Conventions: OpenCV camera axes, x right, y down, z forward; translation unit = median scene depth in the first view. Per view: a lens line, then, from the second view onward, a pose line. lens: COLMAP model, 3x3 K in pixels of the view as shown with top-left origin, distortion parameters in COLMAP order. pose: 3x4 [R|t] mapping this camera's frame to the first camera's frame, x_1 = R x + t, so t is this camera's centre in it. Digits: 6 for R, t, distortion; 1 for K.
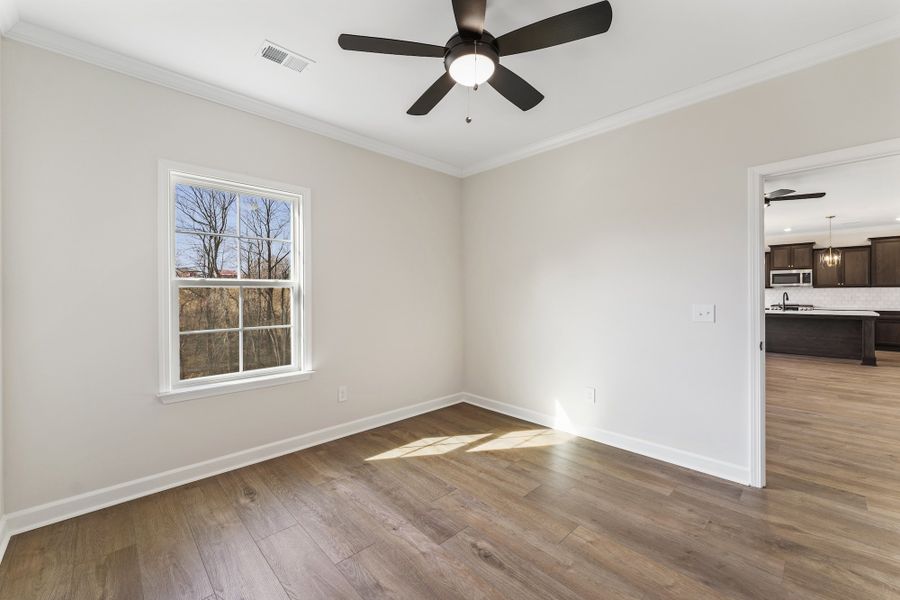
lens RADIAL K [[372.9, 0, 452.0], [0, 372.9, 286.4], [0, 0, 1]] dist [-0.000479, 0.000007]
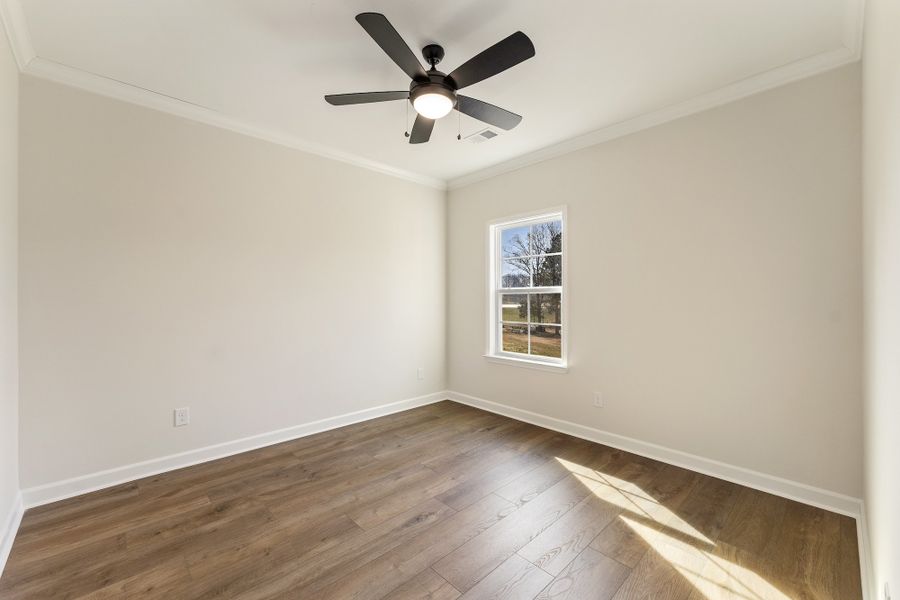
lens RADIAL K [[360.2, 0, 433.3], [0, 360.2, 296.2], [0, 0, 1]] dist [0.000161, 0.000013]
pose [[-0.025631, 0.000269, -0.999671, 0.756595], [0.017704, 0.999843, -0.000185, 0.006790], [0.999515, -0.017703, -0.025631, 0.663386]]
